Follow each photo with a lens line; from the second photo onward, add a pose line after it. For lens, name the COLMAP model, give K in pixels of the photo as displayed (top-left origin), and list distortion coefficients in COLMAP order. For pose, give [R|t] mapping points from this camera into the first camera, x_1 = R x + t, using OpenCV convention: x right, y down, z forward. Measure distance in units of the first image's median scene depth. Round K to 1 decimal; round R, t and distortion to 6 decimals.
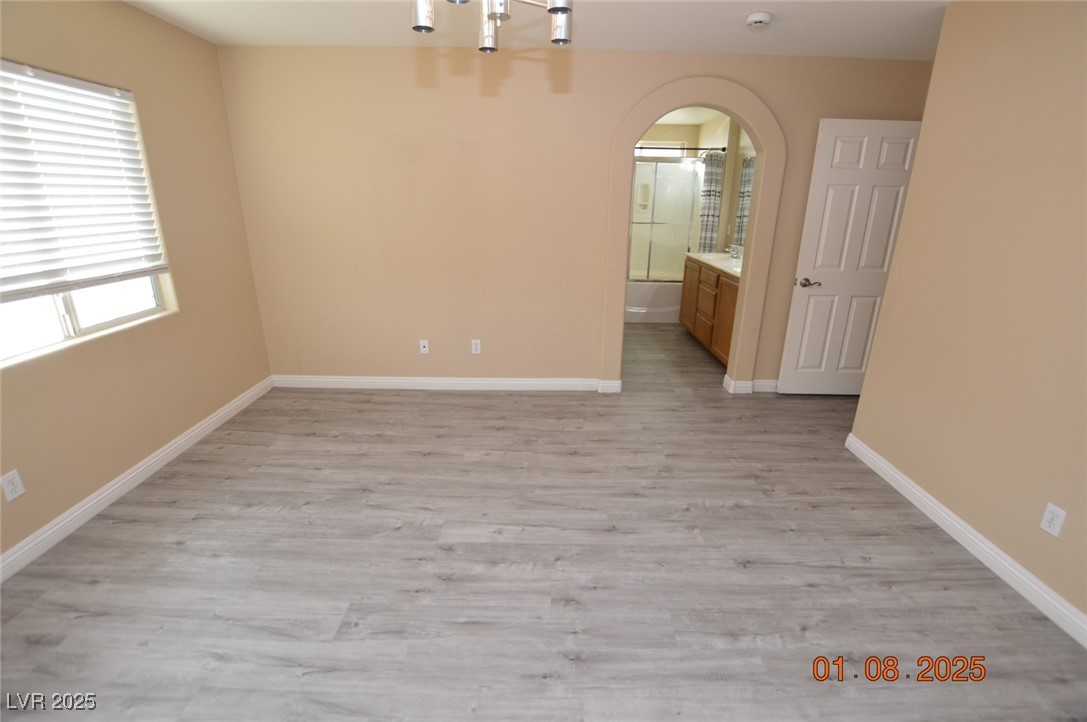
lens RADIAL K [[484.8, 0, 547.9], [0, 484.8, 352.9], [0, 0, 1]] dist [-0.036434, 0.005353]
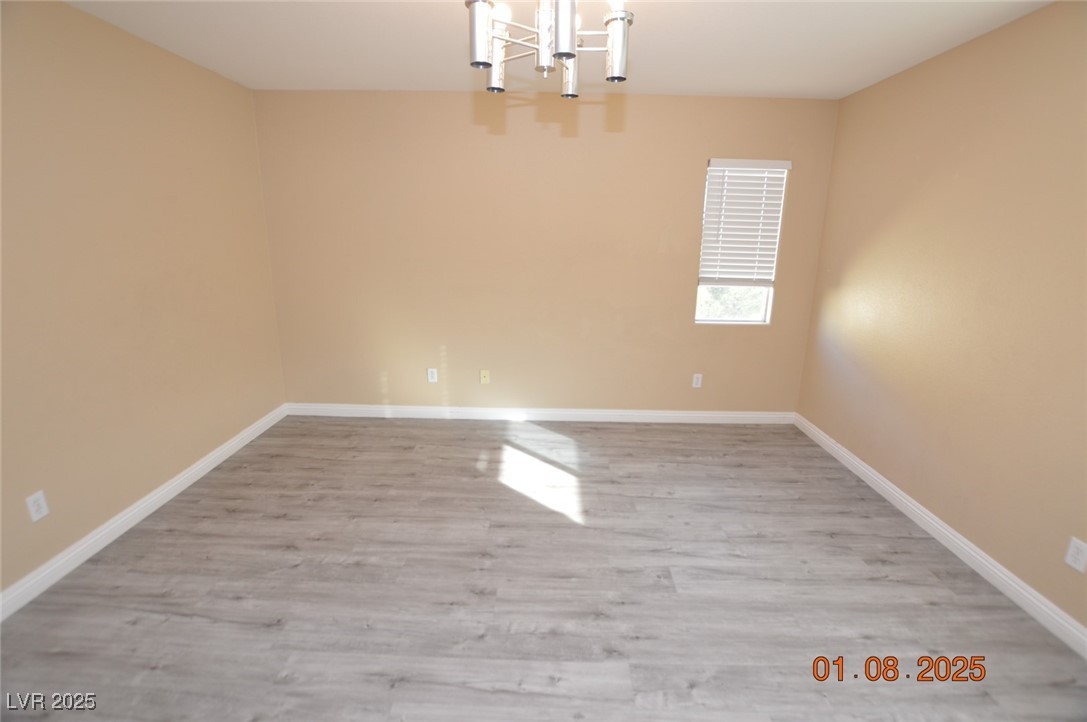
lens RADIAL K [[484.8, 0, 547.9], [0, 484.8, 352.9], [0, 0, 1]] dist [-0.036434, 0.005353]
pose [[-0.999418, -0.033459, 0.006644, -0.101777], [-0.024845, 0.847438, 0.530312, -0.542967], [-0.023374, 0.529838, -0.847776, 1.679282]]
